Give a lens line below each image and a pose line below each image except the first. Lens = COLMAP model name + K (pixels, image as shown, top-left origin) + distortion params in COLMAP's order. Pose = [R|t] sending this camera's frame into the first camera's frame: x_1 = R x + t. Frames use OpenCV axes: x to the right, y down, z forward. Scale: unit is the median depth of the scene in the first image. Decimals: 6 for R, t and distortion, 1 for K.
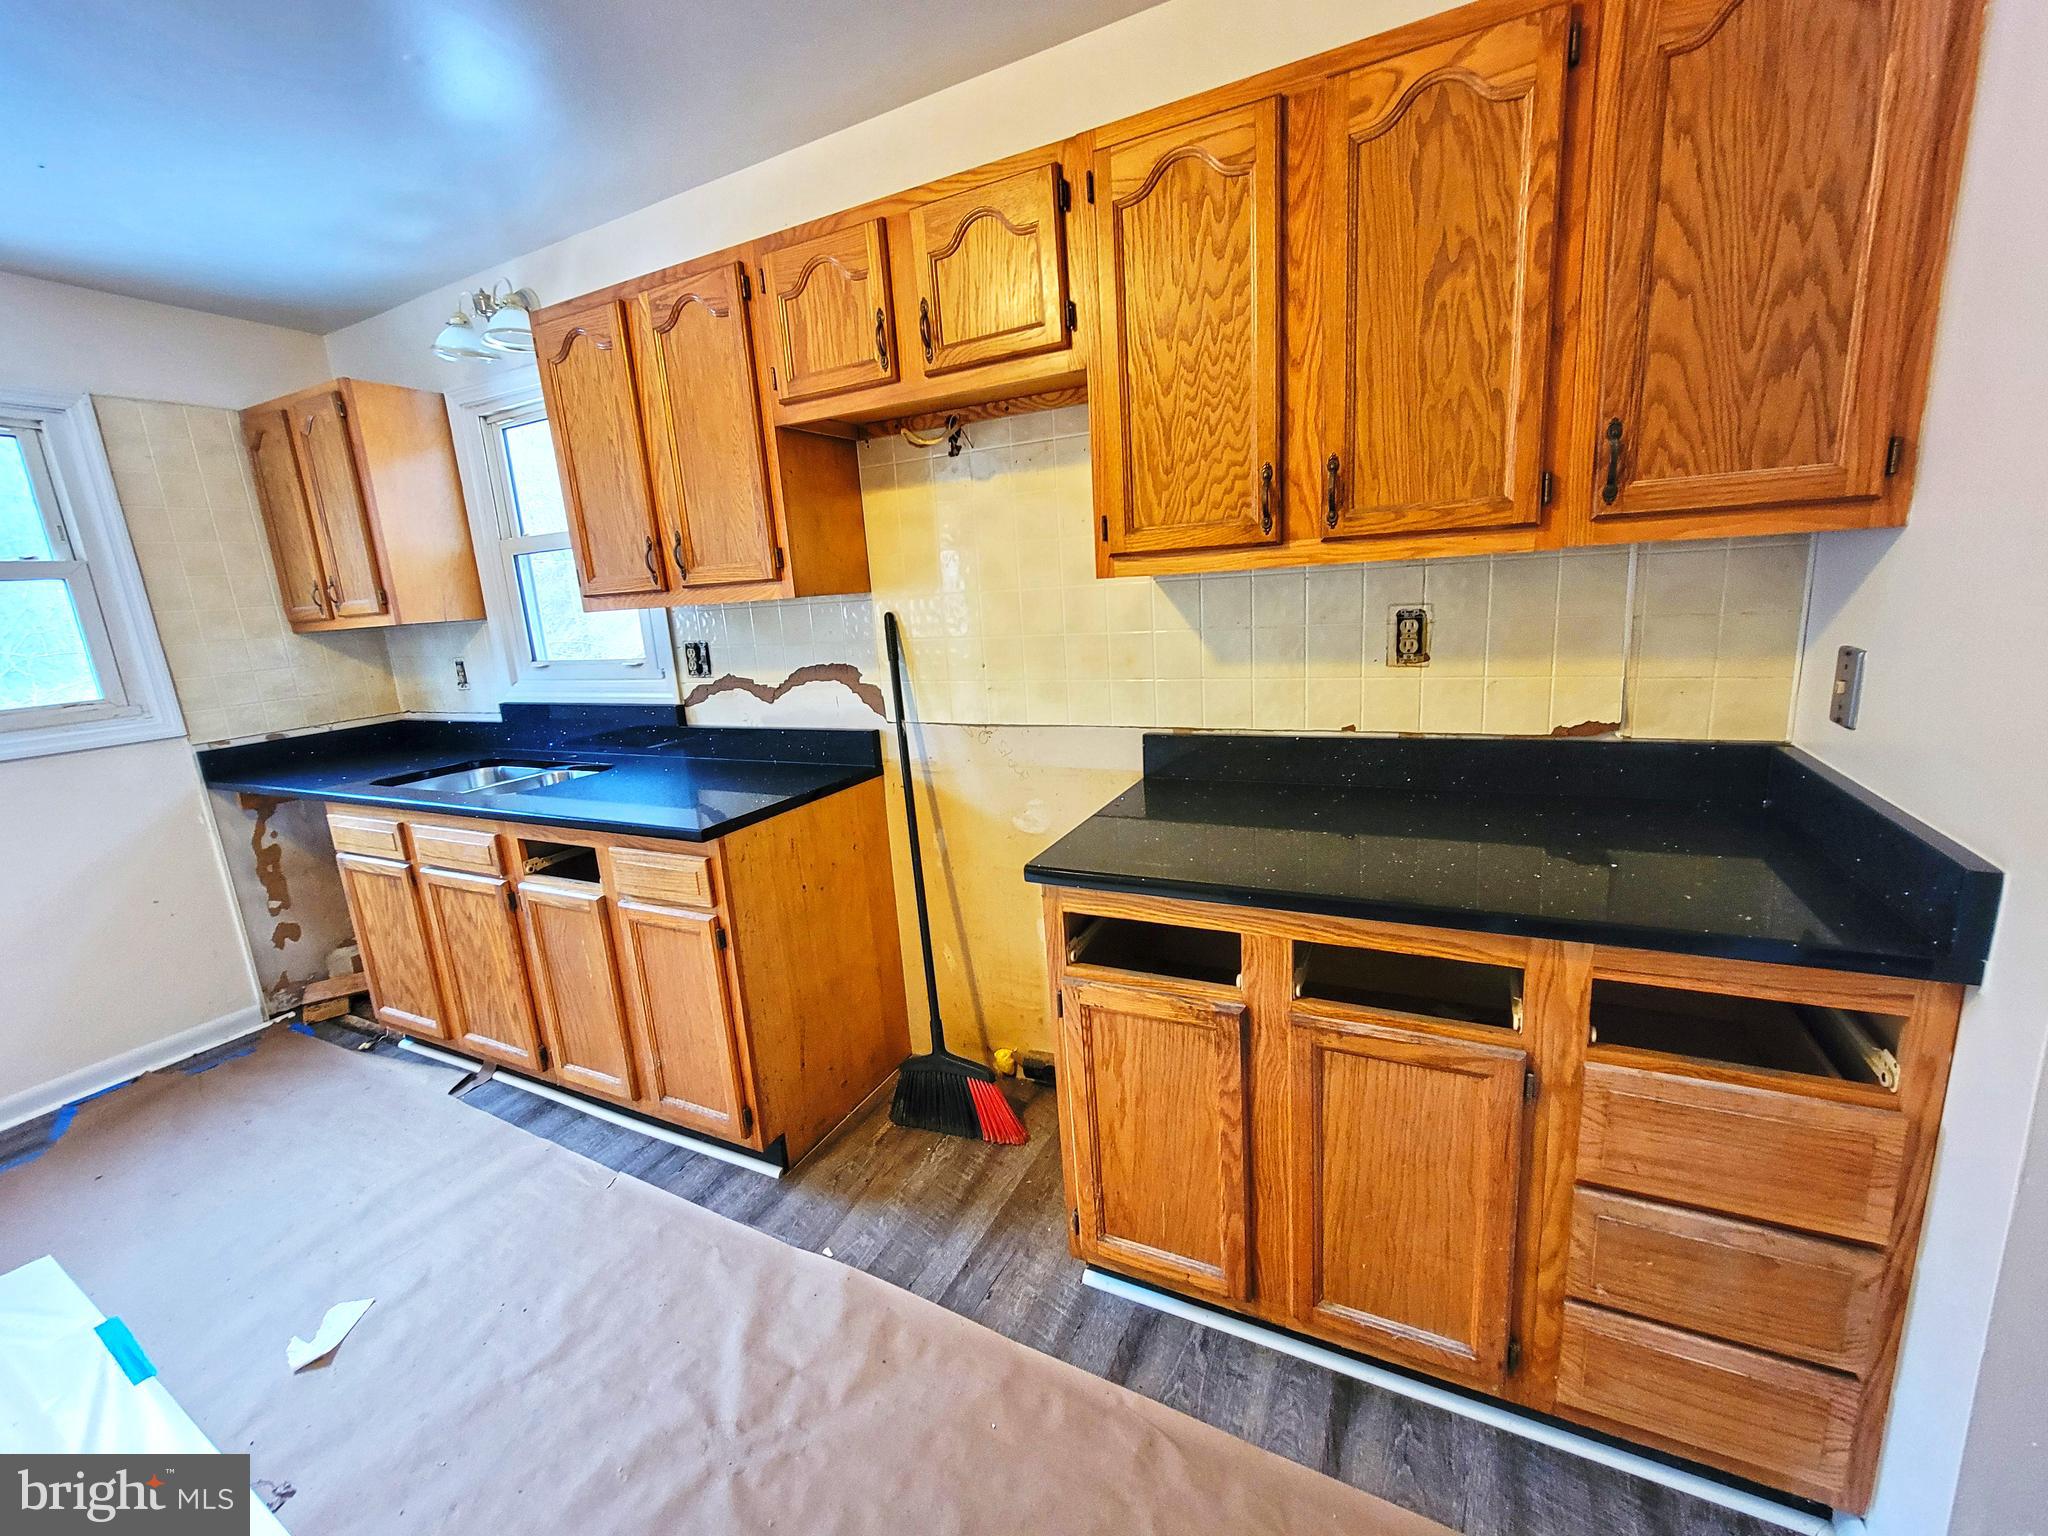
lens RADIAL K [[837.7, 0, 1035.7], [0, 837.7, 764.7], [0, 0, 1]] dist [-0.000069, 0.000379]
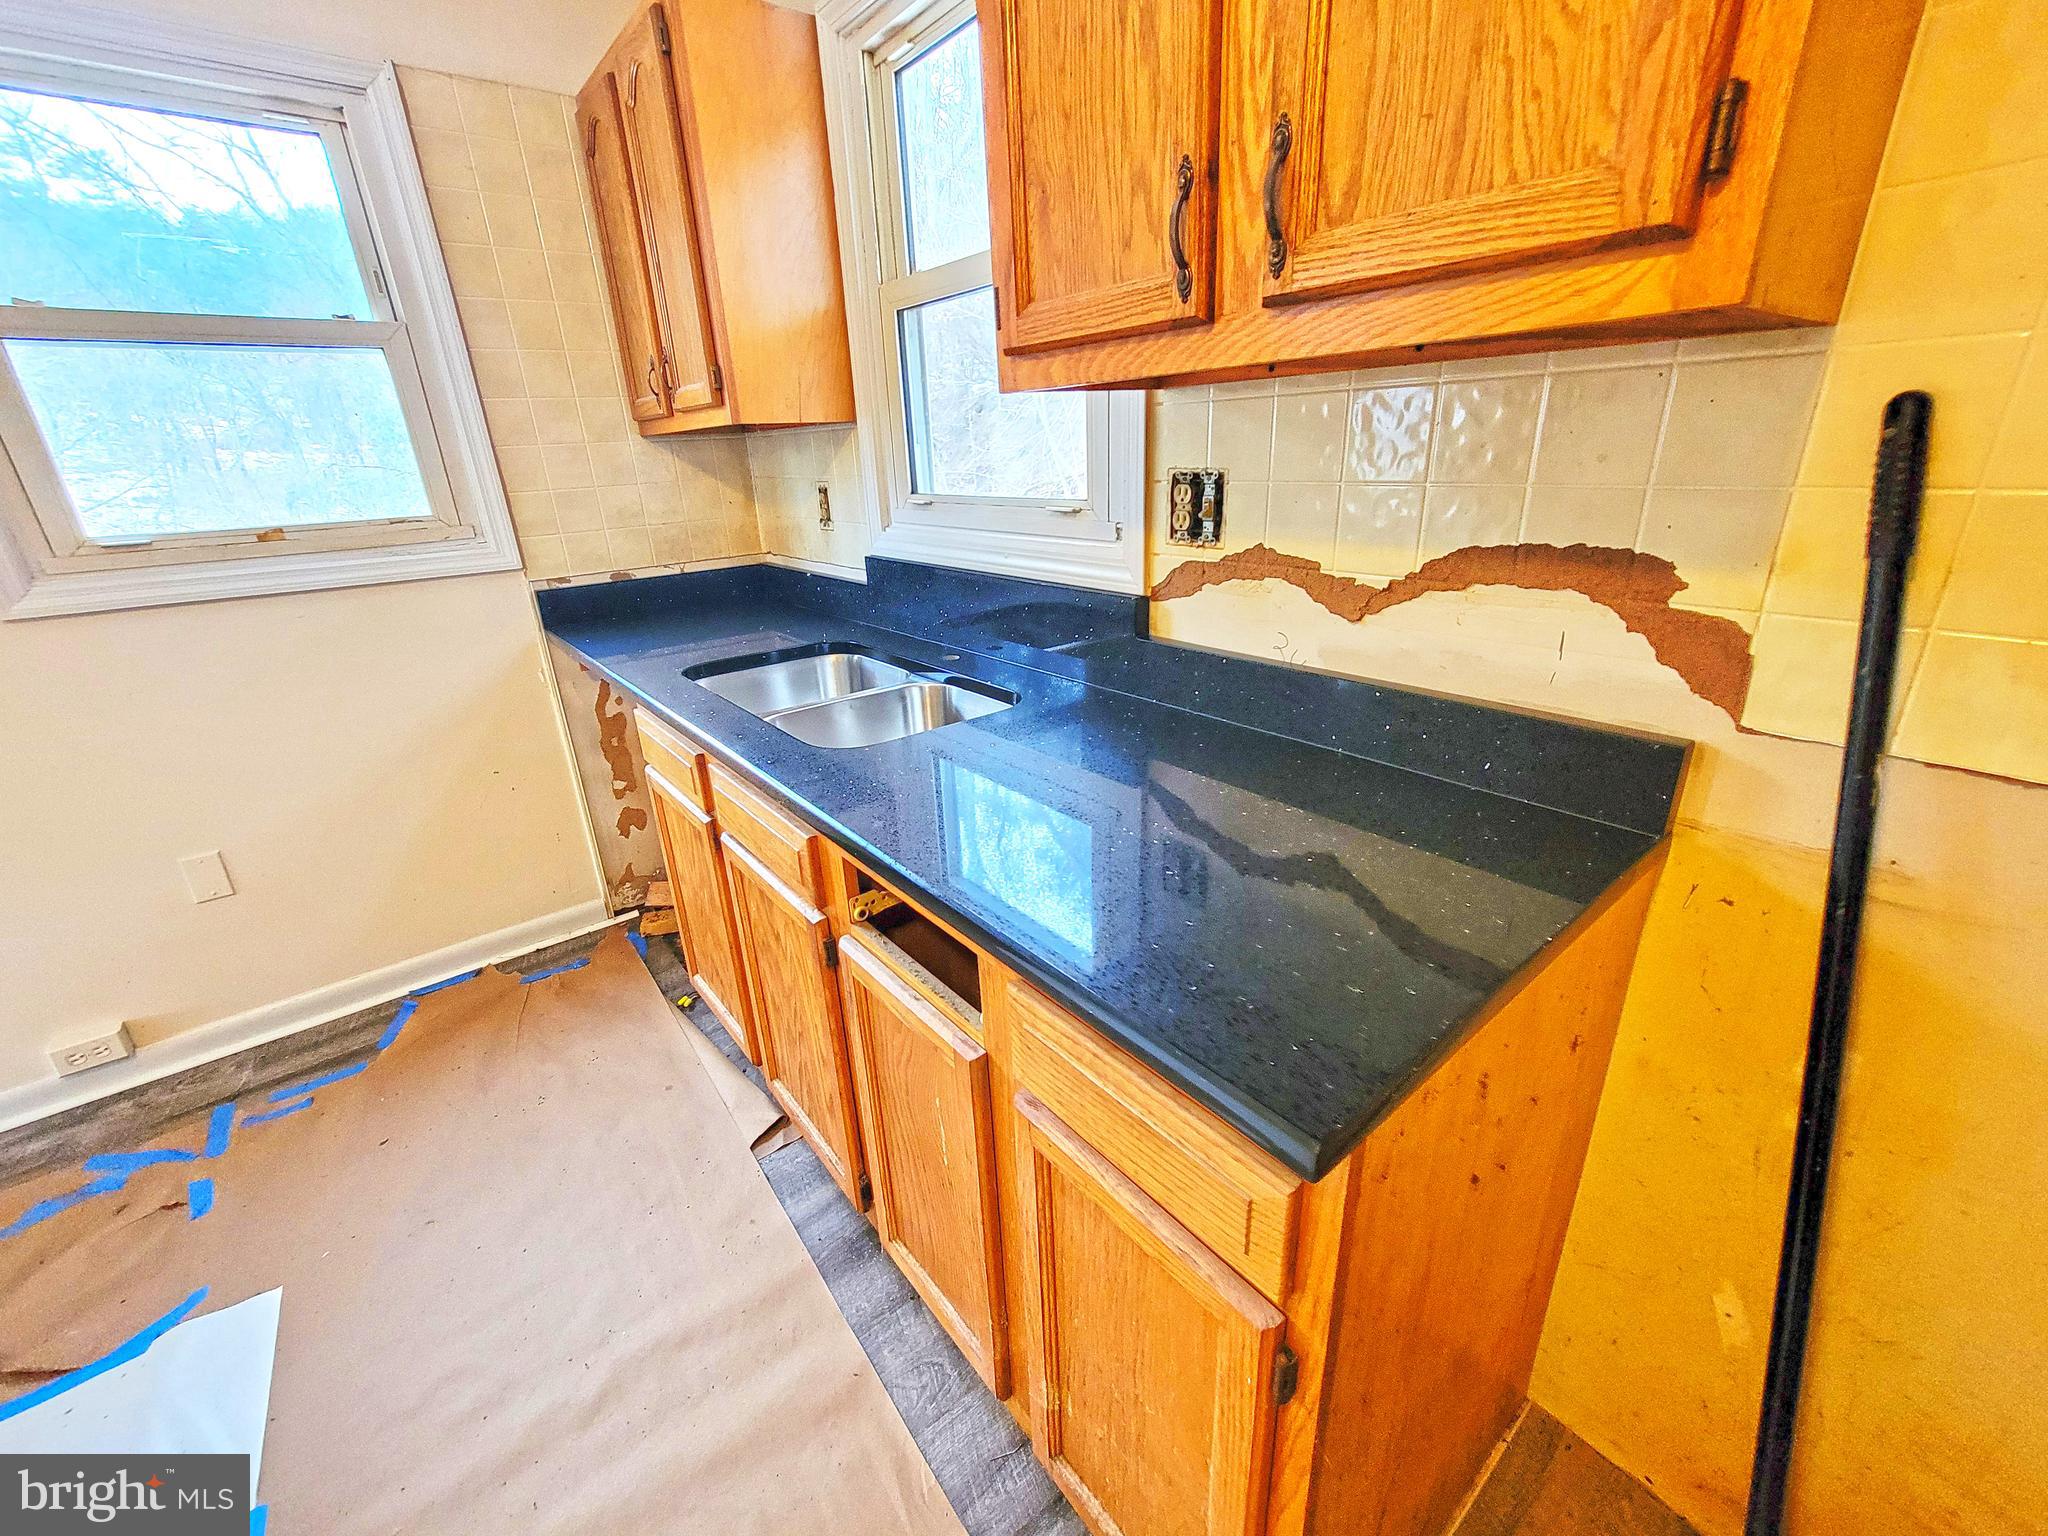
lens RADIAL K [[837.7, 0, 1035.7], [0, 837.7, 764.7], [0, 0, 1]] dist [-0.000069, 0.000379]
pose [[0.911667, 0.173177, -0.372656, -0.271925], [-0.105405, 0.975071, 0.195261, -0.063490], [0.397180, -0.138733, 0.907194, 0.485402]]
